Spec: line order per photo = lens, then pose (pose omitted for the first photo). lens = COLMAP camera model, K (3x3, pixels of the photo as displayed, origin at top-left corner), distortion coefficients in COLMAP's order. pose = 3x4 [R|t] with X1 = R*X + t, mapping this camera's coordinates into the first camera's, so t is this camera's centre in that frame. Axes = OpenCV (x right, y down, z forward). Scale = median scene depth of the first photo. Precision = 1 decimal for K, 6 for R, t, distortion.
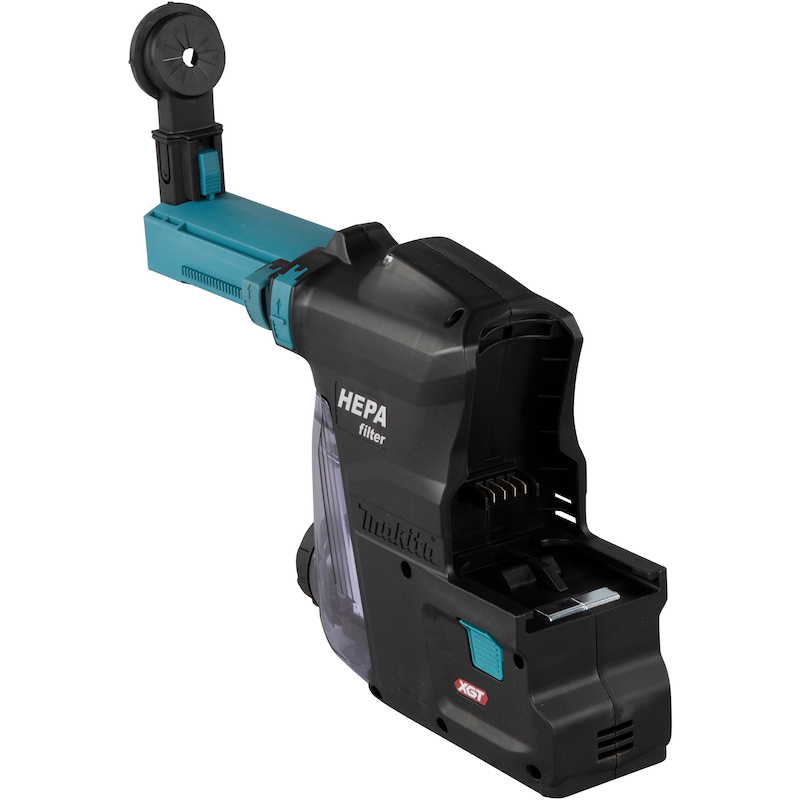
lens RADIAL K [[3096.8, 0, 400.0], [0, 3096.8, 400.0], [0, 0, 1]] dist [0.048019, 2.790225]
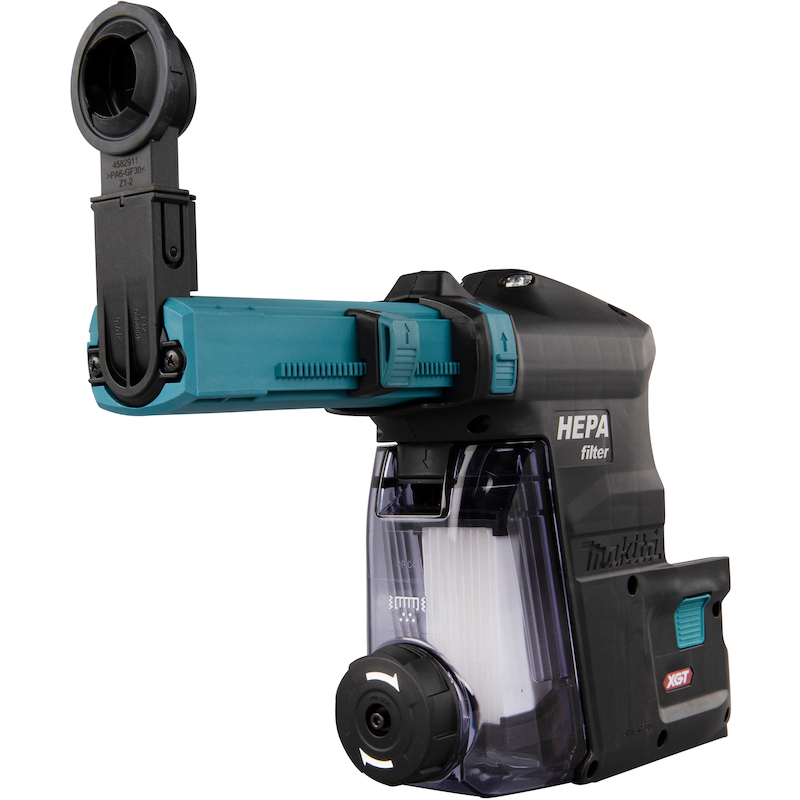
lens RADIAL K [[1652.9, 0, 400.0], [0, 1652.9, 400.0], [0, 0, 1]] dist [0.044426, 0.354232]
pose [[-0.278353, 0.069266, 0.957978, -0.471240], [0.359592, 0.932373, 0.037069, -0.043282], [-0.890625, 0.354800, -0.284436, 1.185299]]
